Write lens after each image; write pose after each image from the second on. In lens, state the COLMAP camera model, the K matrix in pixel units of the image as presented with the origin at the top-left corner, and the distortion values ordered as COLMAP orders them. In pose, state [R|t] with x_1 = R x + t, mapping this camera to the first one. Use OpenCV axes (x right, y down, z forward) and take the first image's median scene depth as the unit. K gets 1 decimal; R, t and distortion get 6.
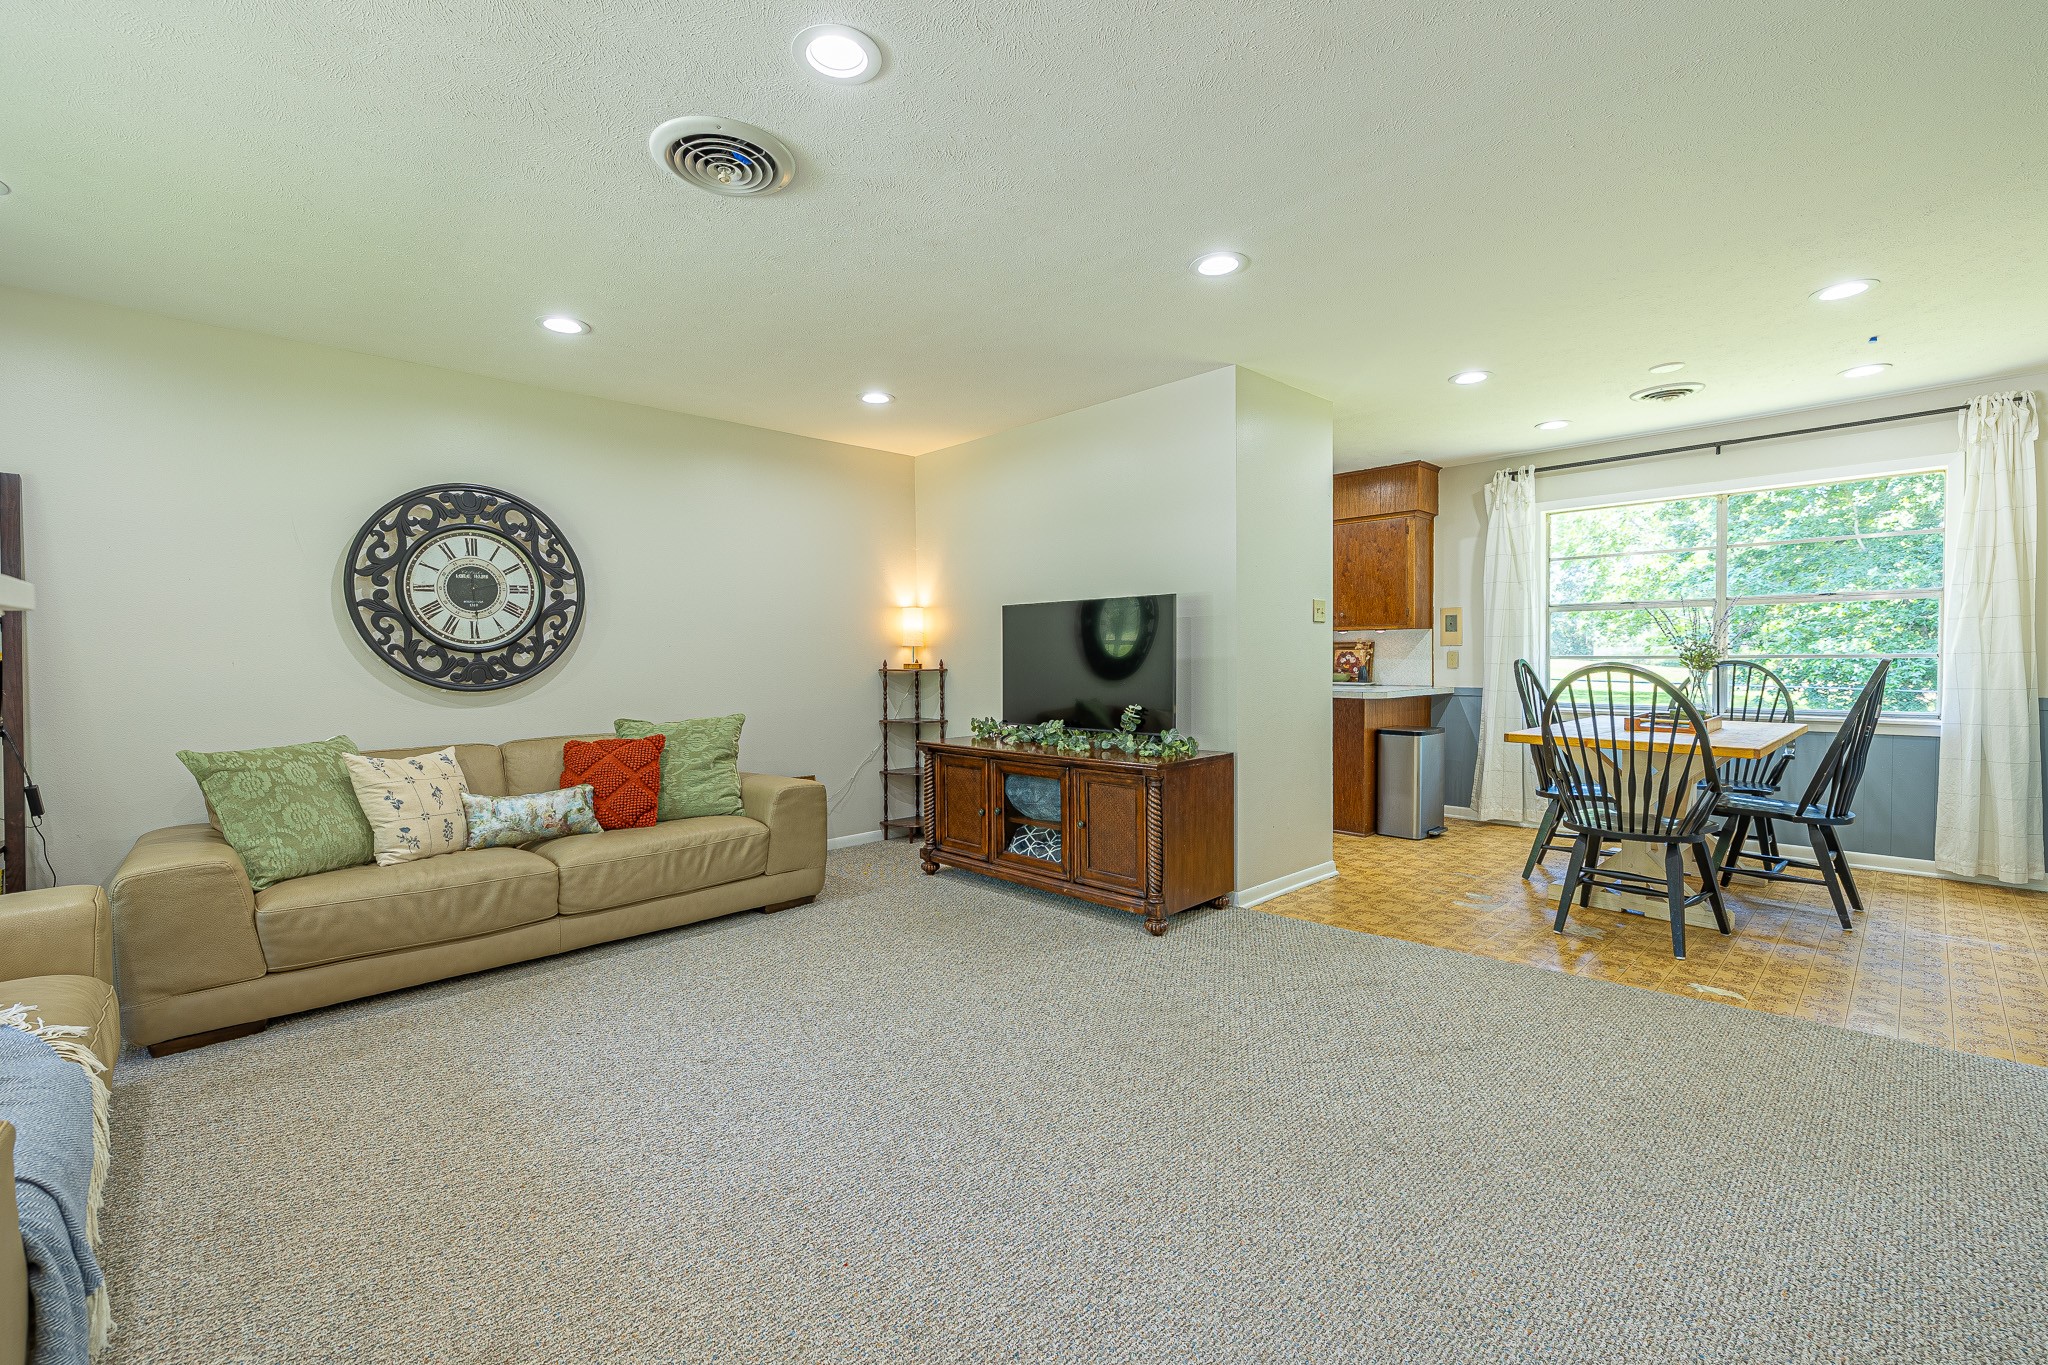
lens RADIAL K [[864.4, 0, 1014.7], [0, 864.4, 666.0], [0, 0, 1]] dist [0.002539, 0.000146]
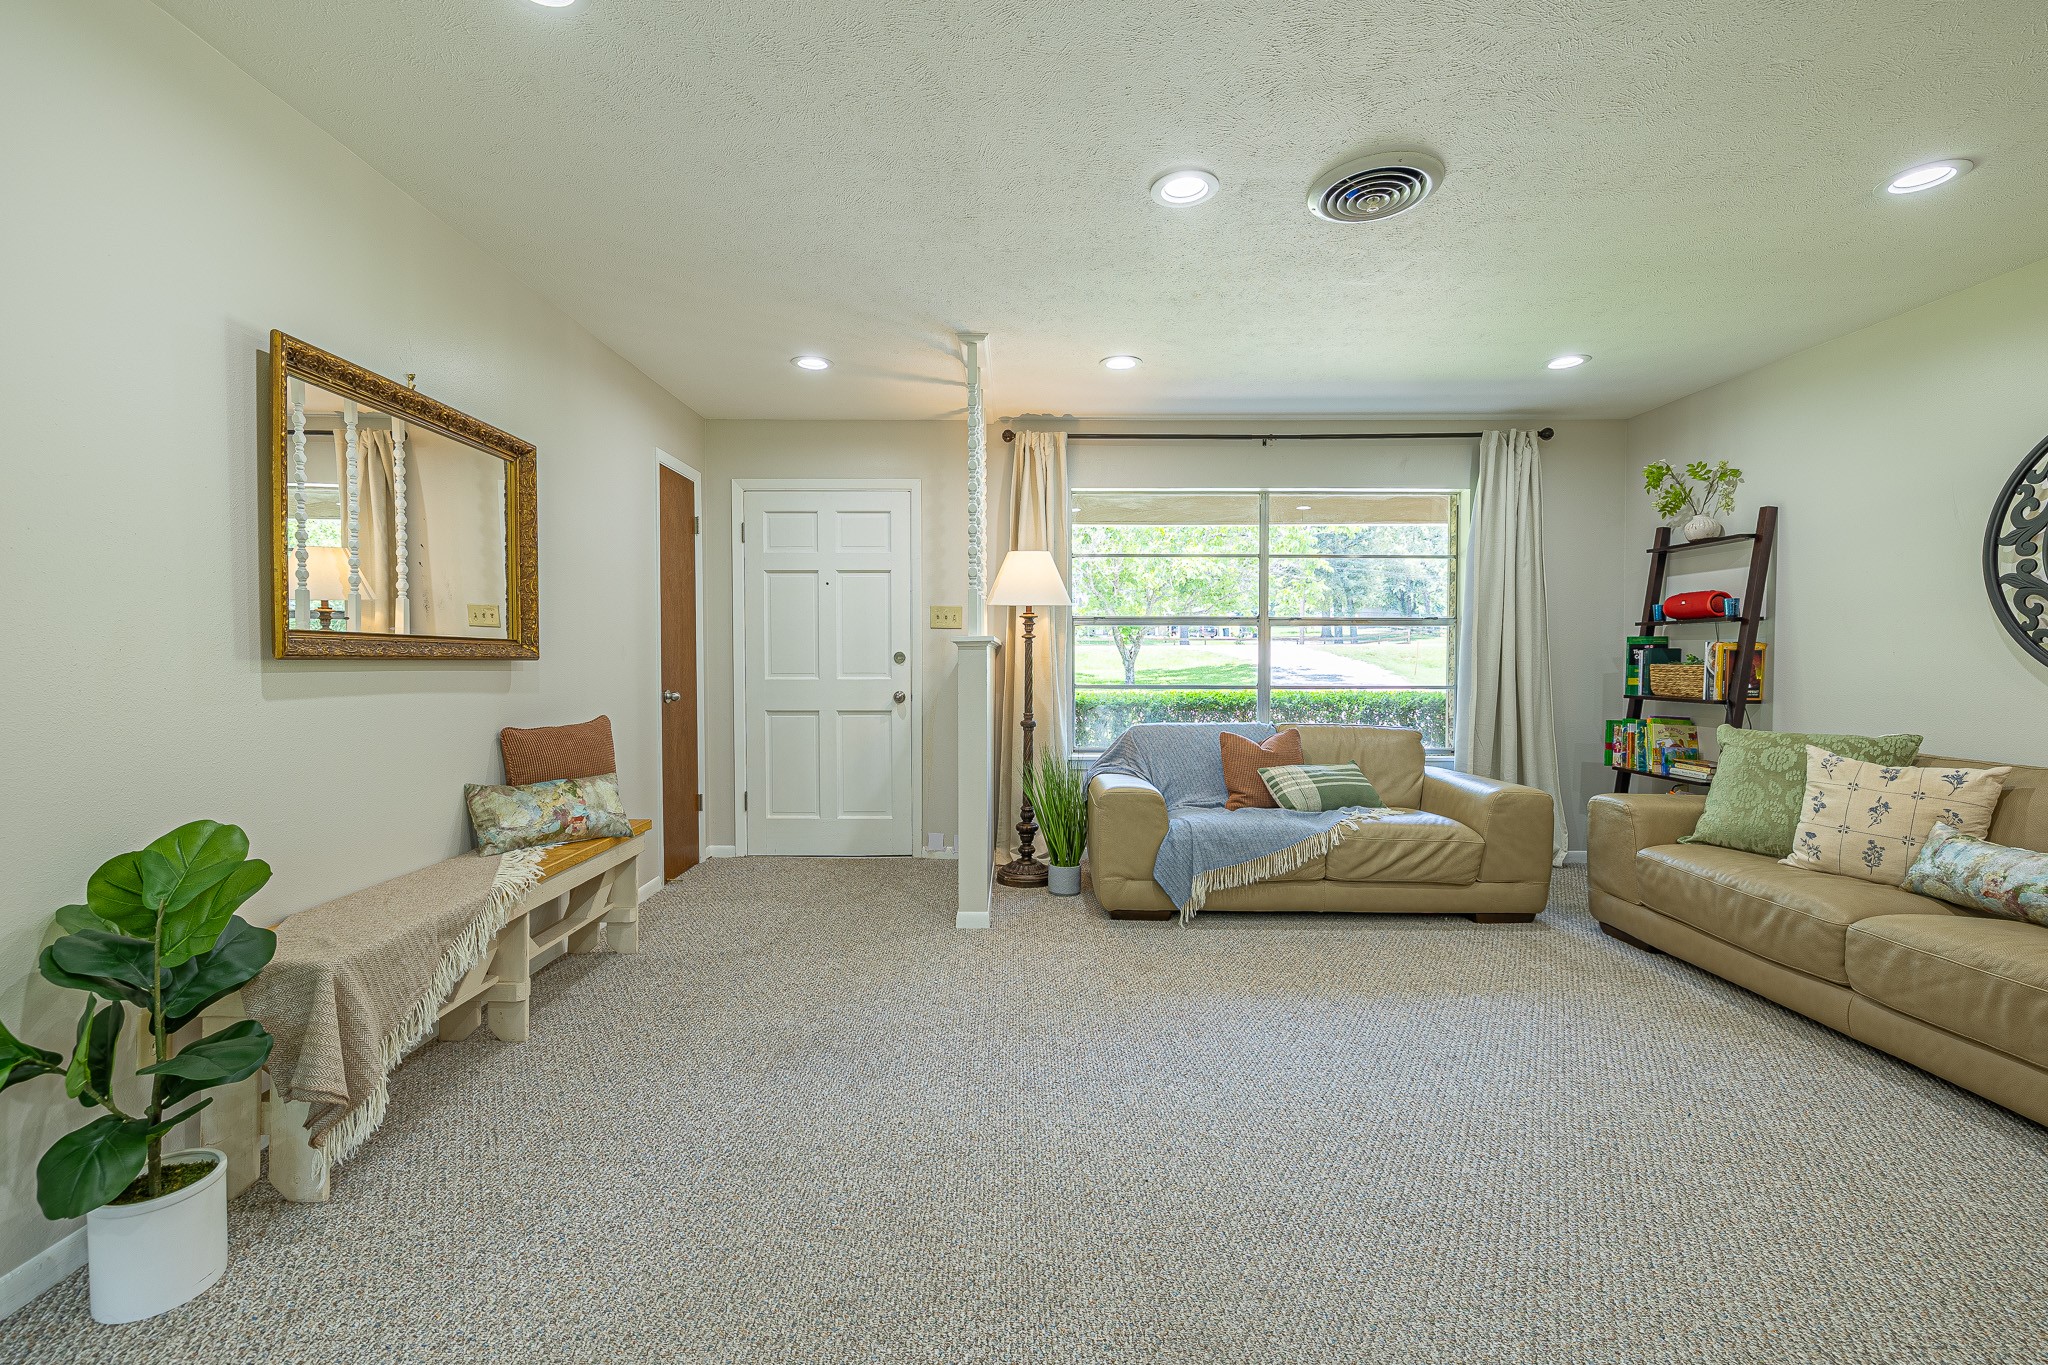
lens RADIAL K [[864.4, 0, 1014.7], [0, 864.4, 666.0], [0, 0, 1]] dist [0.002539, 0.000146]
pose [[-0.695456, 0.019874, -0.718294, 0.453367], [-0.001559, 0.999573, 0.029165, -0.013201], [0.718567, 0.021403, -0.695128, 0.859655]]
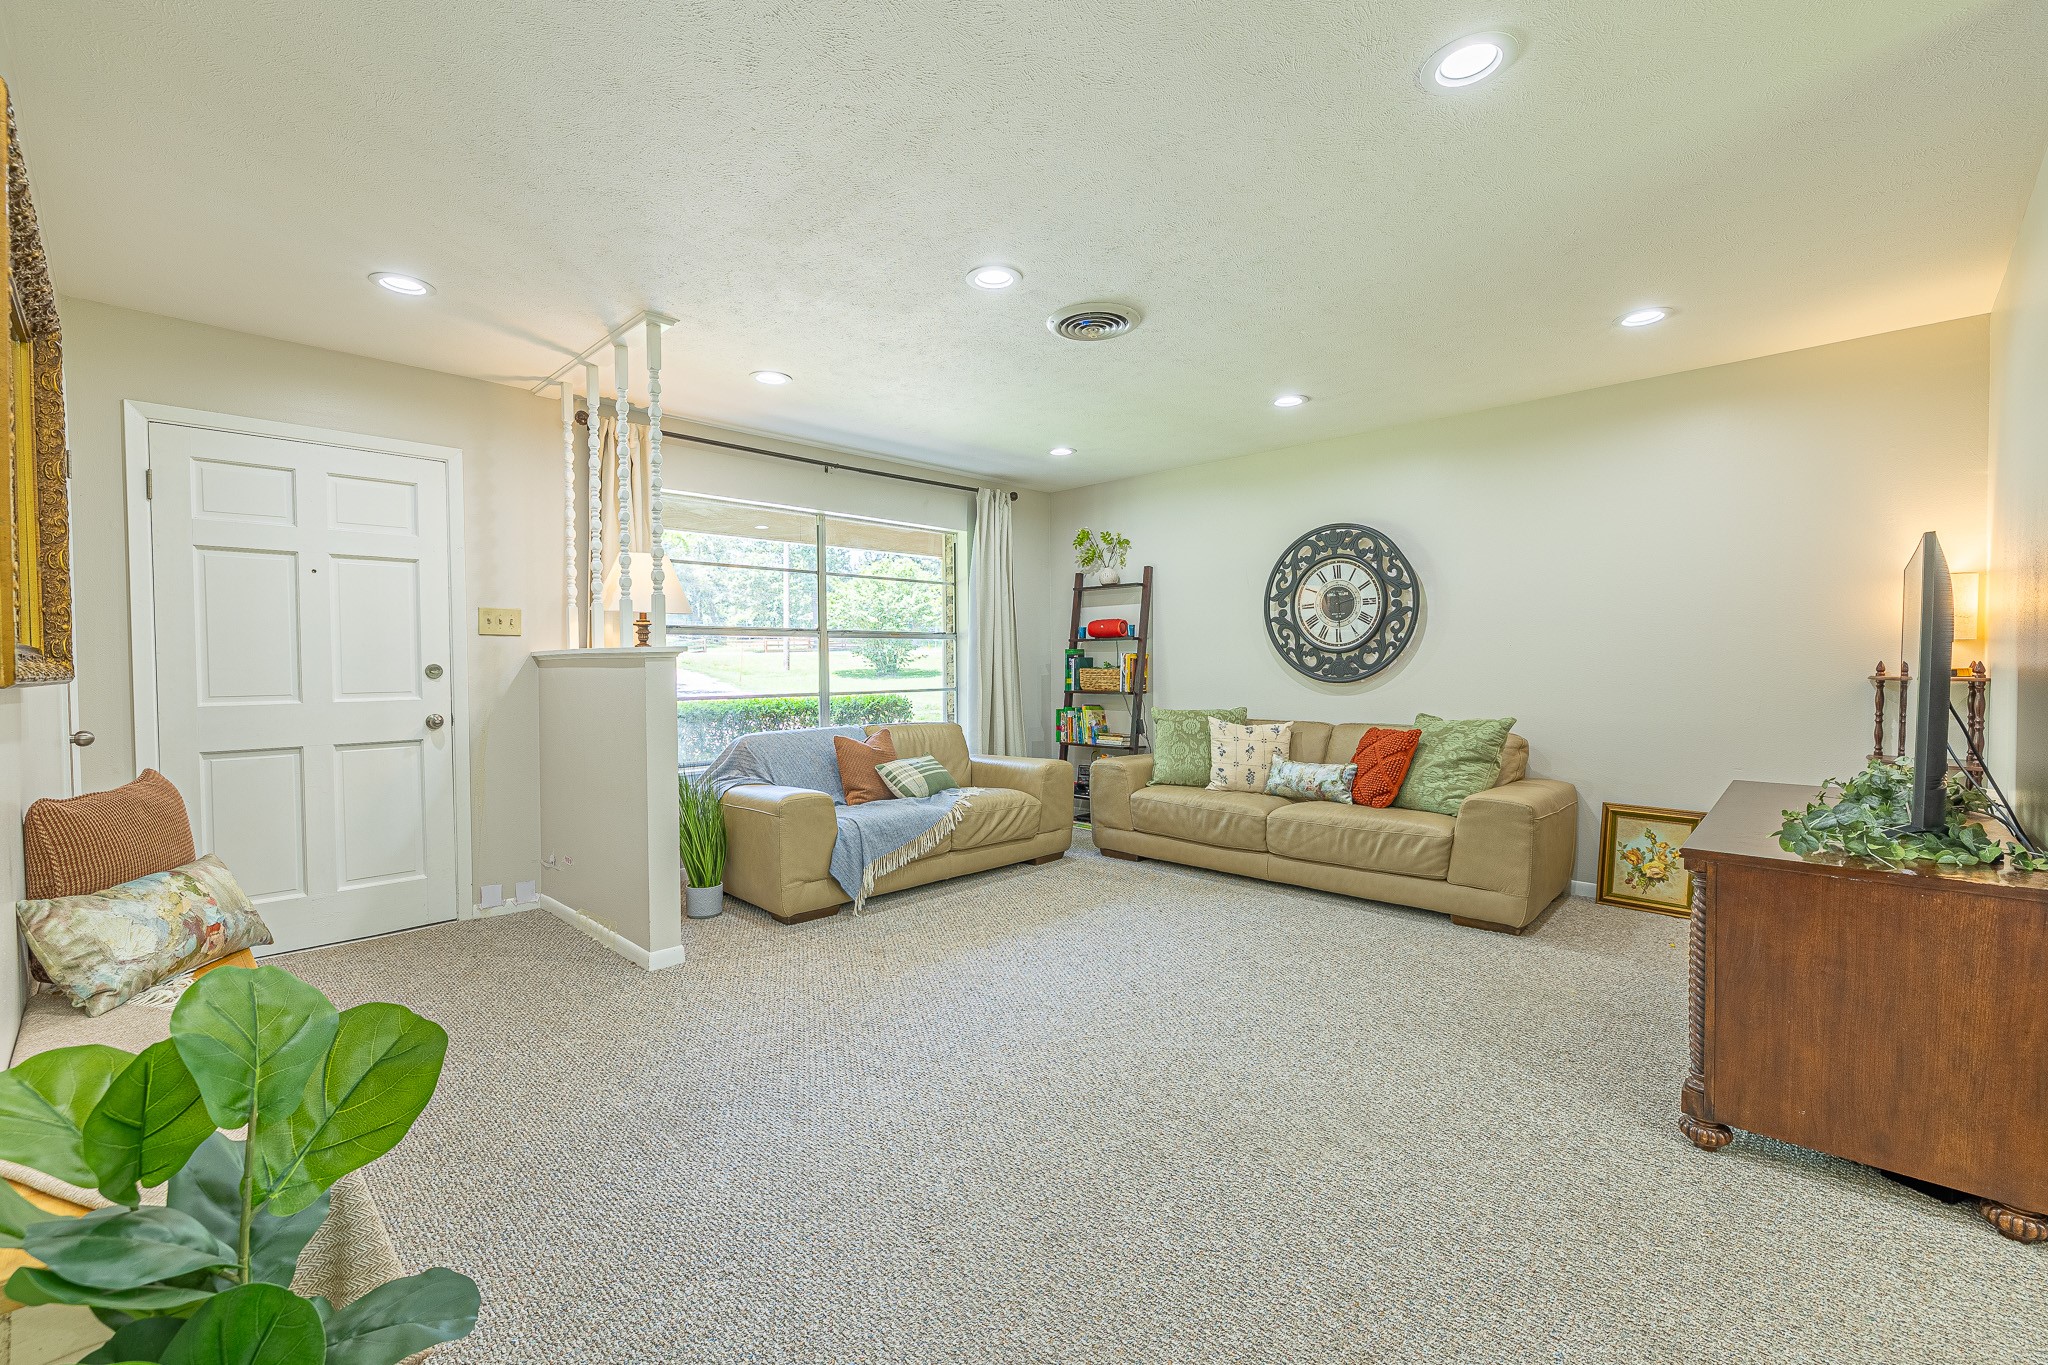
lens RADIAL K [[864.4, 0, 1014.7], [0, 864.4, 666.0], [0, 0, 1]] dist [0.002539, 0.000146]
pose [[0.029696, 0.016861, -0.999417, 0.679375], [-0.006074, 0.999842, 0.016687, -0.015087], [0.999541, 0.005575, 0.029793, 0.491525]]
